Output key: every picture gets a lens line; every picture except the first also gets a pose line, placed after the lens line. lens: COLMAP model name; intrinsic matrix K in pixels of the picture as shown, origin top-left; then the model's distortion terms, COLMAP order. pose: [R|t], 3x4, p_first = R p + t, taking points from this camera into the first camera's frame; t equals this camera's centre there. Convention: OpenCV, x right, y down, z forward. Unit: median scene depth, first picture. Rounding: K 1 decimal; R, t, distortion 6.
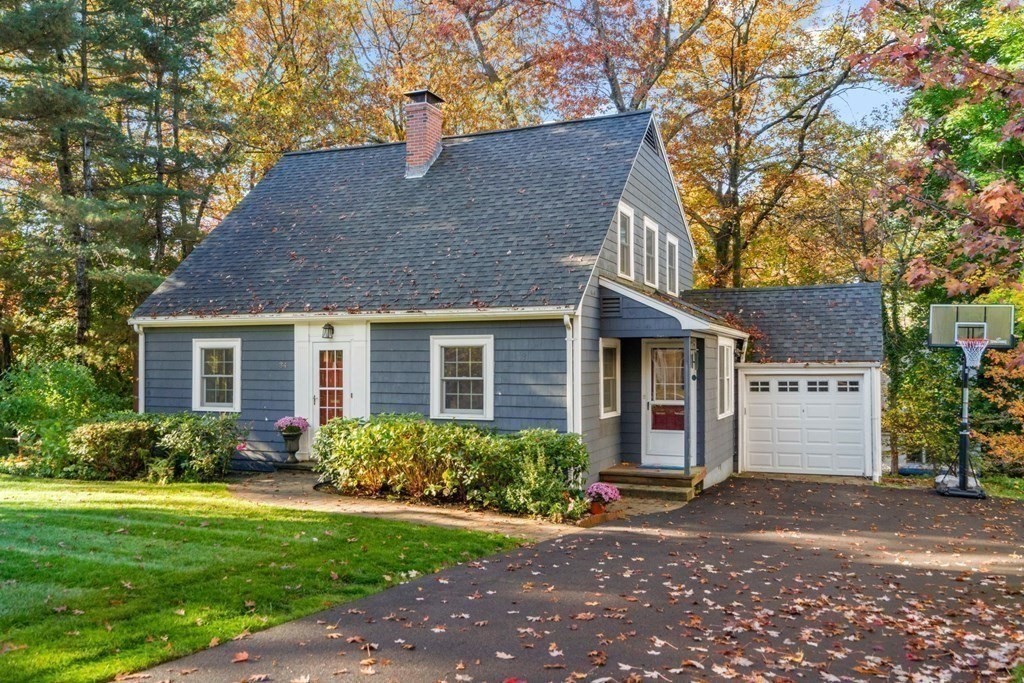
lens RADIAL K [[459.6, 0, 512.6], [0, 459.6, 341.8], [0, 0, 1]] dist [0.001390, 0.000187]
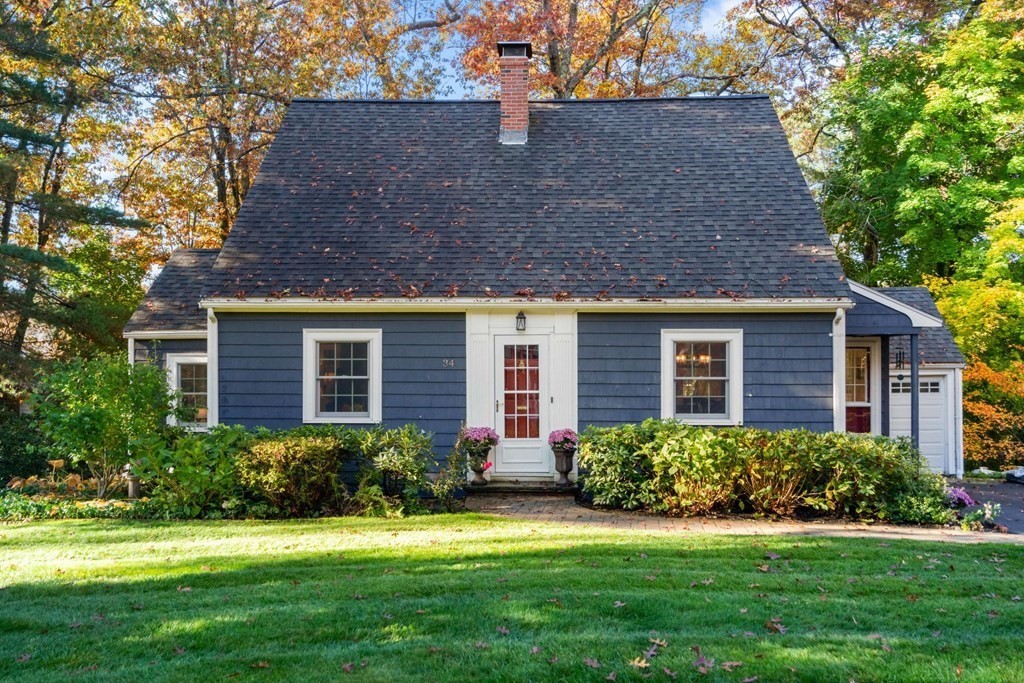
lens RADIAL K [[514.0, 0, 512.5], [0, 514.0, 346.3], [0, 0, 1]] dist [-0.001975, -0.000575]
pose [[0.978215, 0.010870, 0.207309, -0.601159], [-0.011816, 0.999925, 0.003324, 0.017823], [-0.207257, -0.005701, 0.978270, 0.108637]]
